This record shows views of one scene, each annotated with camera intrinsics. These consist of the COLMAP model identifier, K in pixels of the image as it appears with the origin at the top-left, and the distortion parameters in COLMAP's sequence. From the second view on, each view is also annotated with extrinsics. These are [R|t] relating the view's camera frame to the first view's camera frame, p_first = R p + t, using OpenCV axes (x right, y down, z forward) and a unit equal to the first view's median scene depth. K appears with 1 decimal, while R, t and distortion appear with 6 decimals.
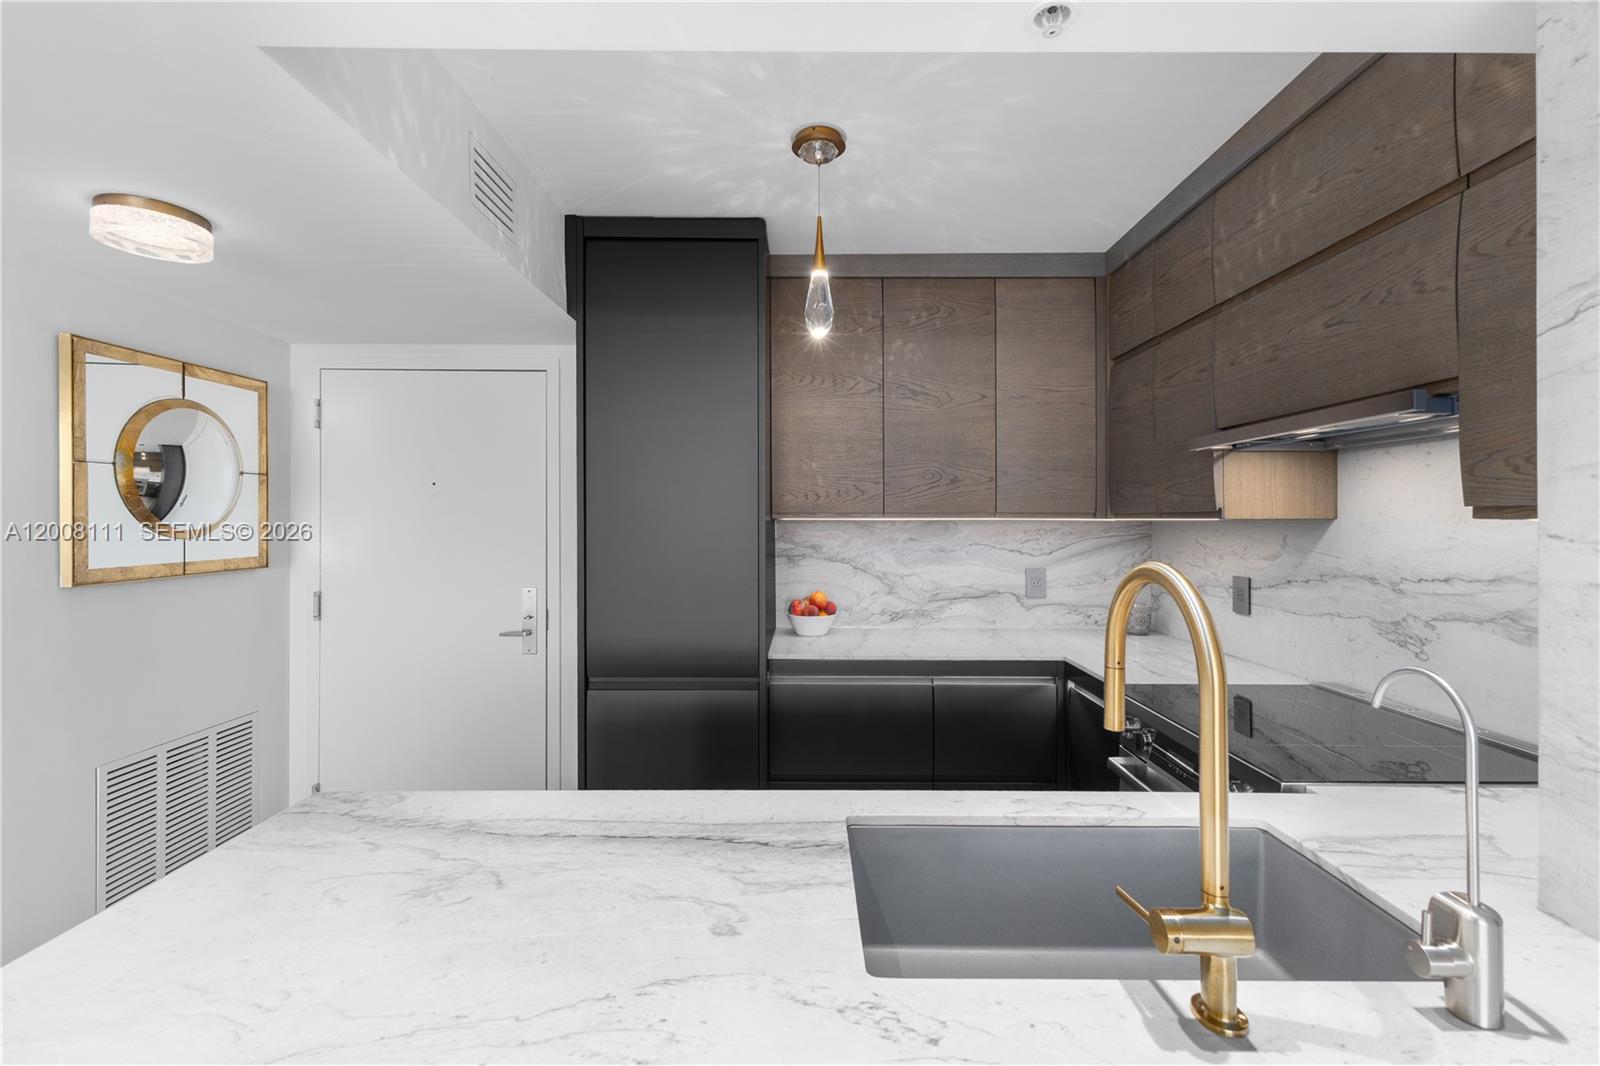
lens RADIAL K [[695.2, 0, 802.8], [0, 695.2, 520.2], [0, 0, 1]] dist [0.013869, -0.005447]
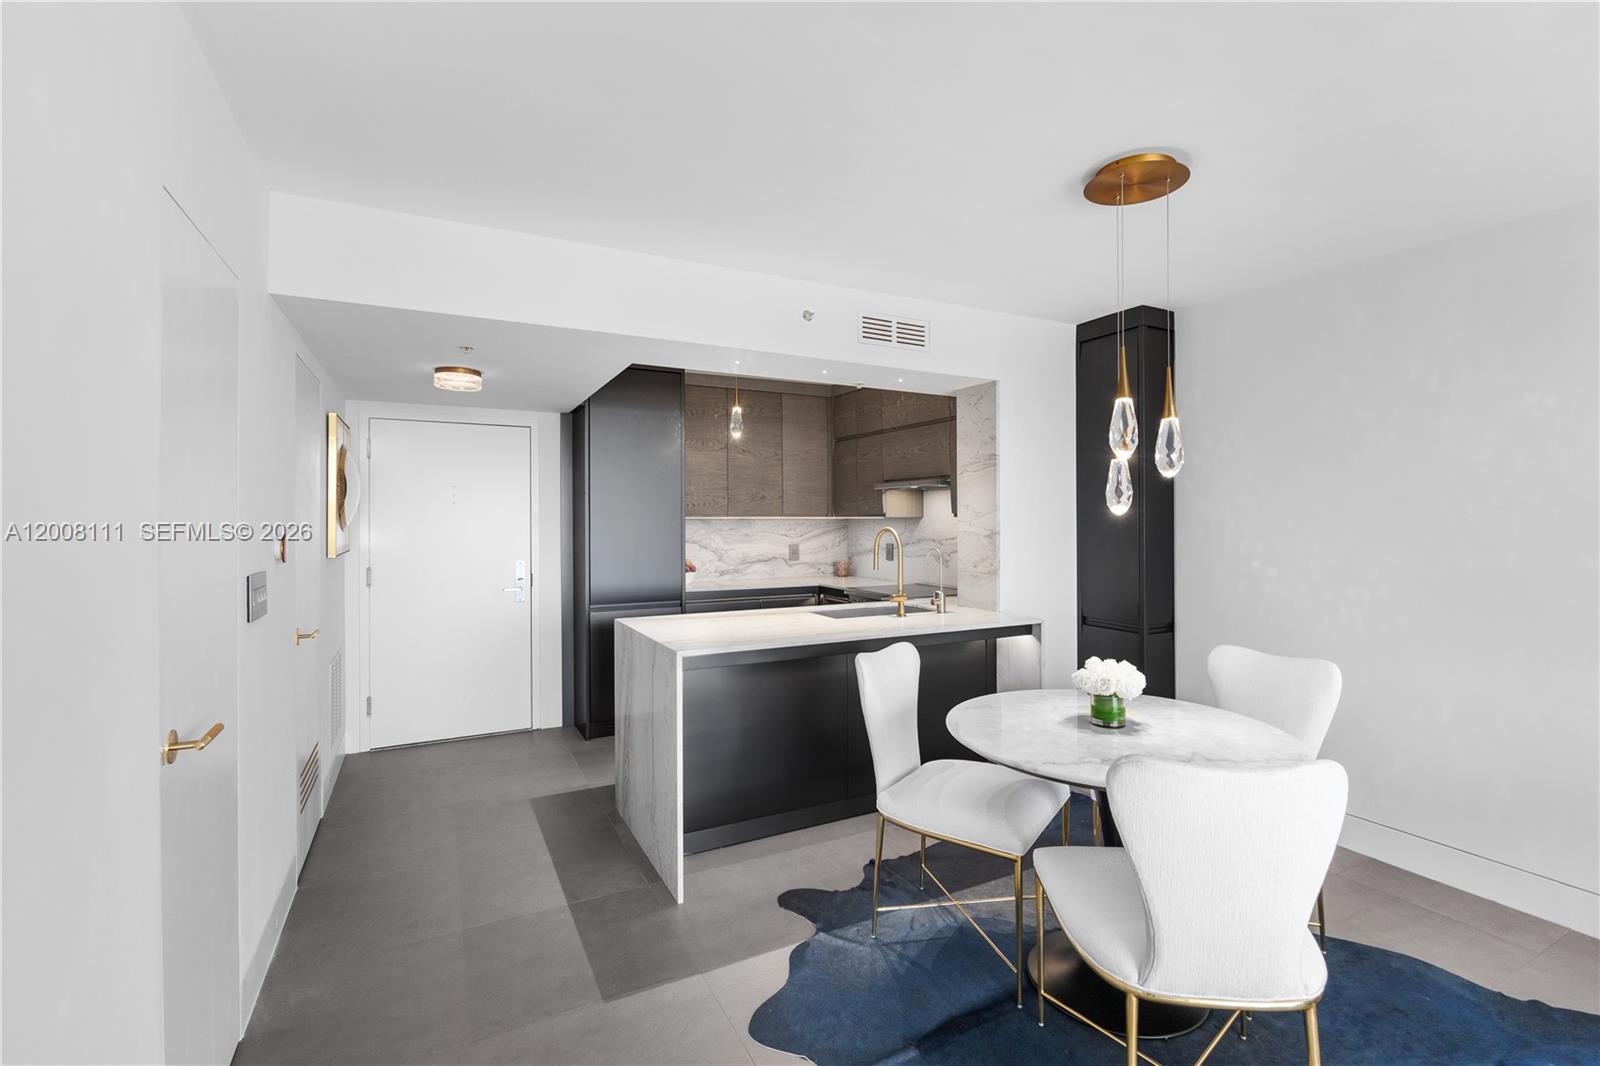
lens RADIAL K [[721.2, 0, 793.1], [0, 721.2, 512.9], [0, 0, 1]] dist [-0.001209, -0.000022]
pose [[0.895002, 0.000829, 0.446061, -0.635031], [0.003316, 0.999958, -0.008512, 0.002381], [-0.446049, 0.009098, 0.894962, -0.869499]]
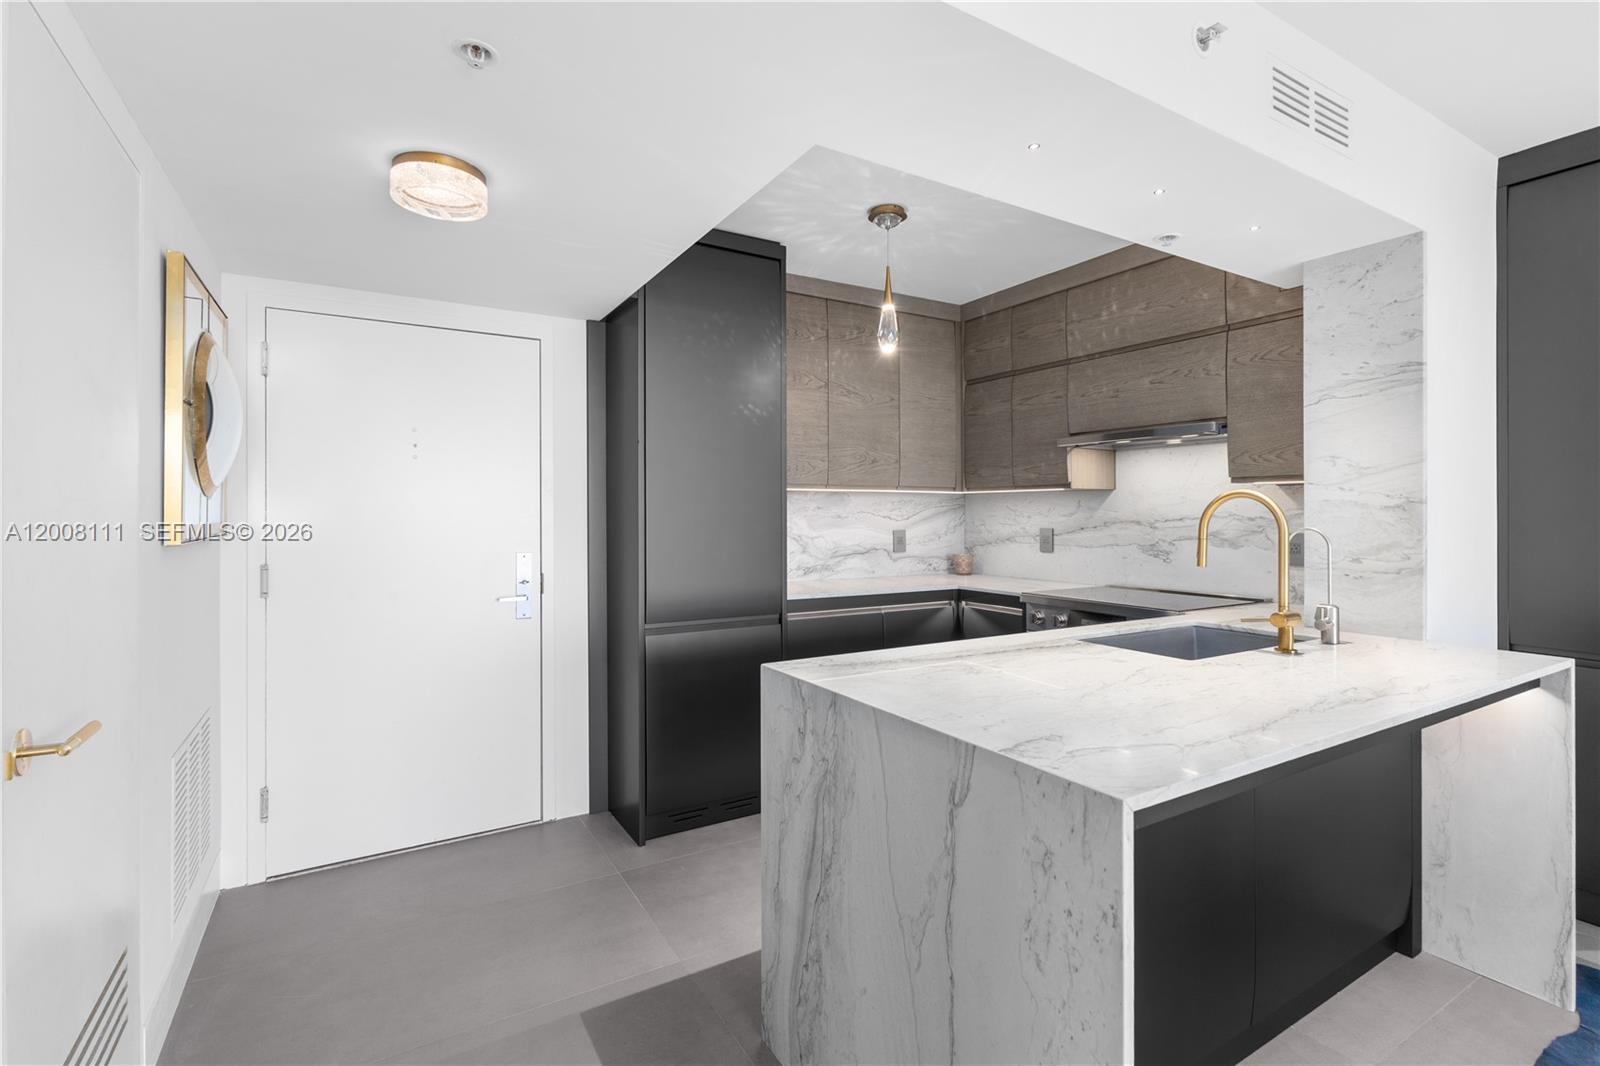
lens RADIAL K [[734.5, 0, 803.1], [0, 734.5, 509.0], [0, 0, 1]] dist [0.000483, -0.000202]
pose [[0.859874, 0.002004, 0.510503, -0.652160], [0.000465, 0.999989, -0.004708, 0.042980], [-0.510506, 0.004285, 0.859863, -0.134333]]
